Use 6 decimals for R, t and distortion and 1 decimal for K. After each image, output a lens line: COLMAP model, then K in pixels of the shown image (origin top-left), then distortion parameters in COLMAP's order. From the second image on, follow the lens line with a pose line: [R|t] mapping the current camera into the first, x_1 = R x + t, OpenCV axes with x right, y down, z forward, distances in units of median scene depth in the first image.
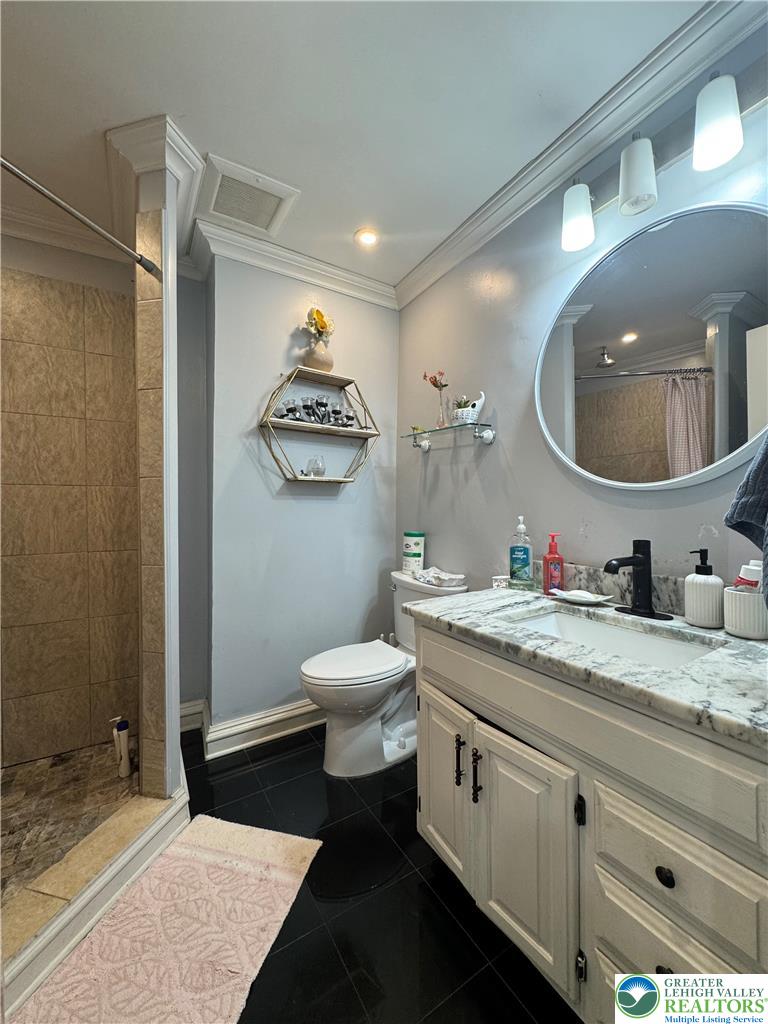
lens RADIAL K [[407.4, 0, 386.1], [0, 407.4, 510.7], [0, 0, 1]] dist [-0.004781, 0.000909]
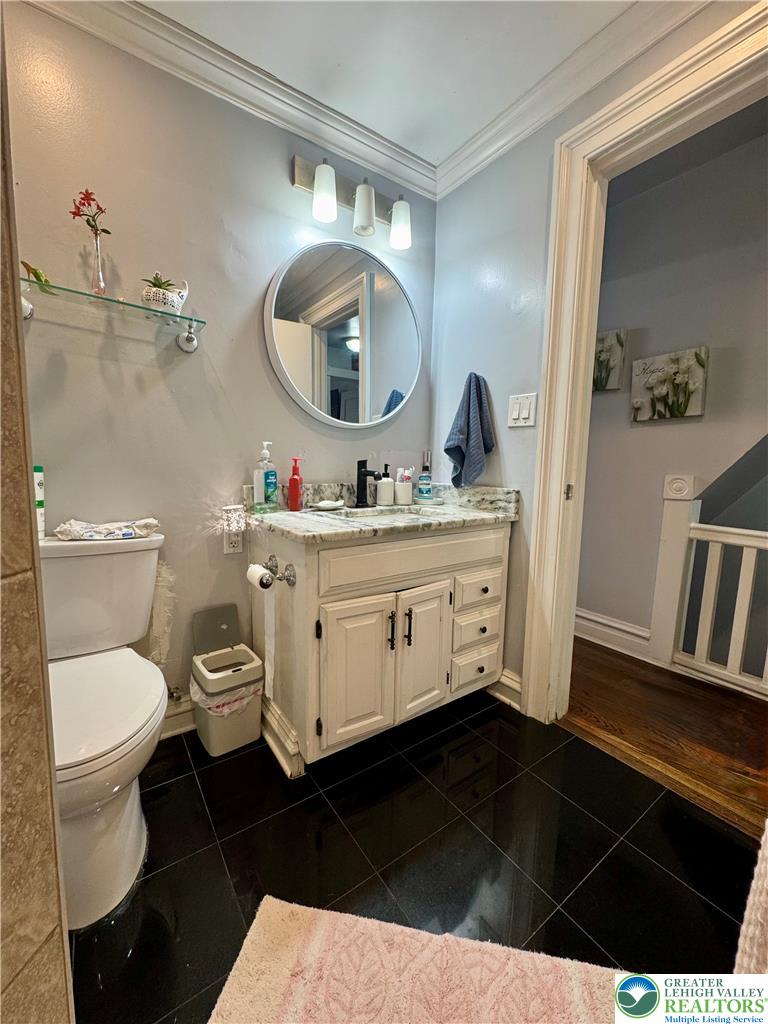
lens RADIAL K [[407.4, 0, 382.4], [0, 407.4, 511.2], [0, 0, 1]] dist [-0.004781, 0.000909]
pose [[-0.058716, -0.109297, 0.992273, -0.723867], [-0.008371, 0.994007, 0.108993, 0.073198], [-0.998240, -0.001906, -0.059279, 0.772424]]
